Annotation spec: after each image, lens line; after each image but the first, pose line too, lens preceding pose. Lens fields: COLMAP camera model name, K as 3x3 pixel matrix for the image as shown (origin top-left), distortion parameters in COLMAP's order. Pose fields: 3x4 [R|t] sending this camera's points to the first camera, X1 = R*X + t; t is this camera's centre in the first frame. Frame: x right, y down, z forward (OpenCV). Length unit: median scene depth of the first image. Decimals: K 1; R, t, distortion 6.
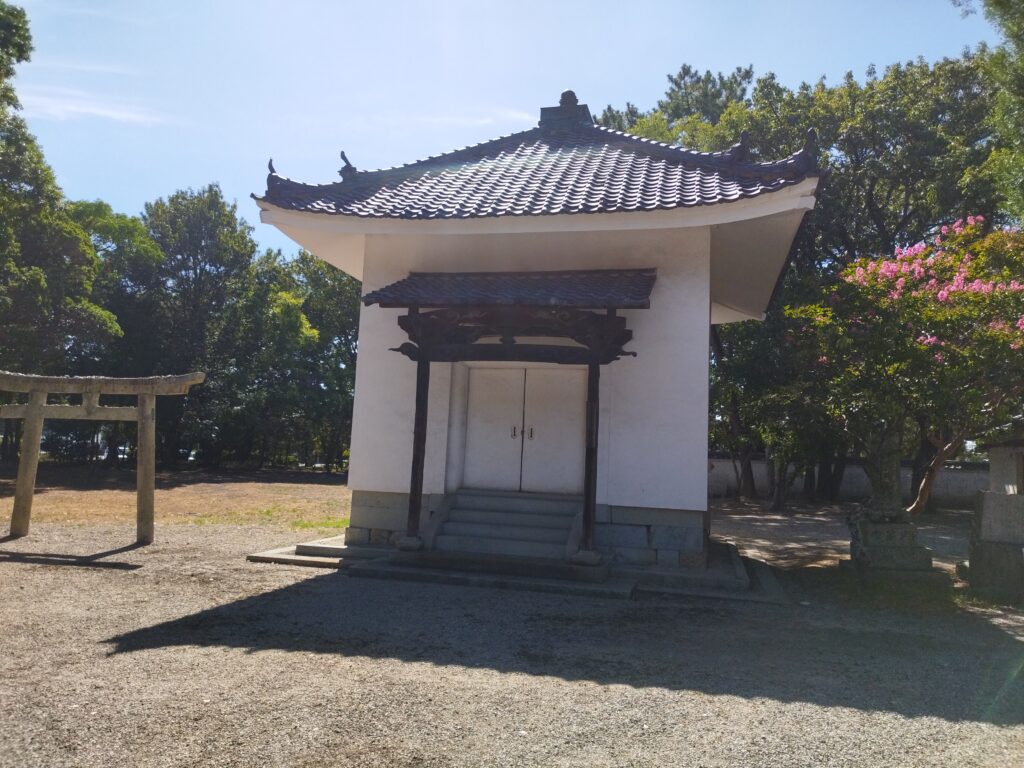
lens RADIAL K [[729.7, 0, 512.0], [0, 729.7, 384.0], [0, 0, 1]] dist [0.000471, -0.000010]
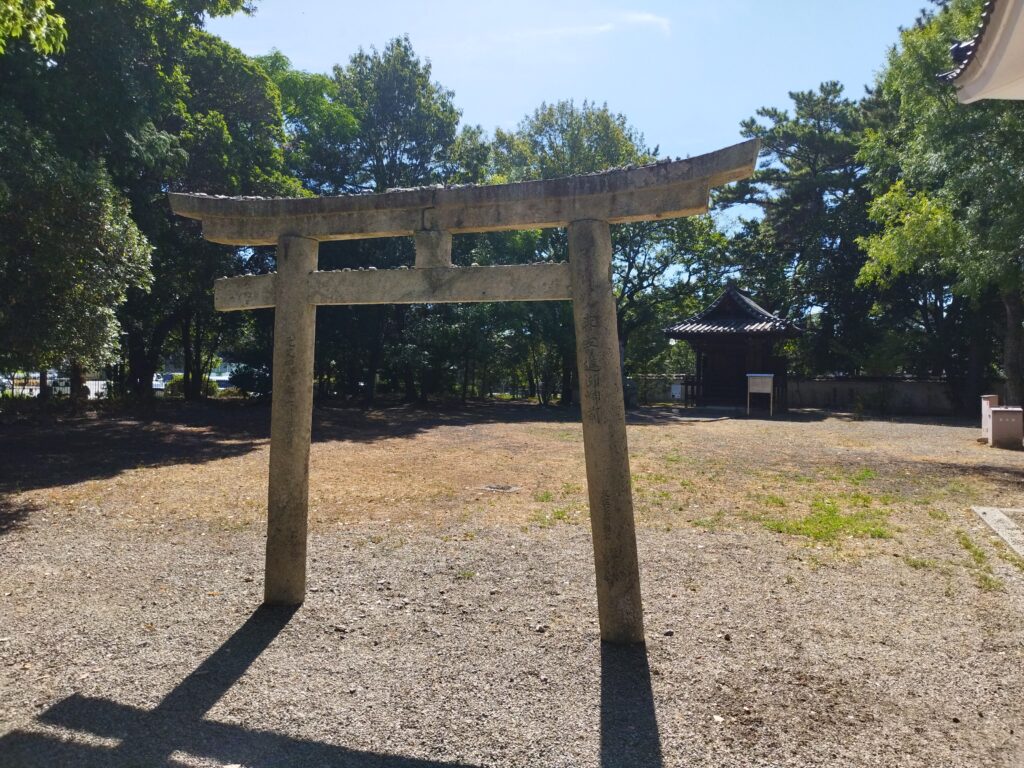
lens RADIAL K [[729.7, 0, 512.0], [0, 729.7, 384.0], [0, 0, 1]] dist [0.000471, -0.000010]
pose [[0.984288, -0.029313, -0.174121, -0.279704], [0.046887, 0.994112, 0.097688, 0.032477], [0.170232, -0.104317, 0.979867, 0.373515]]
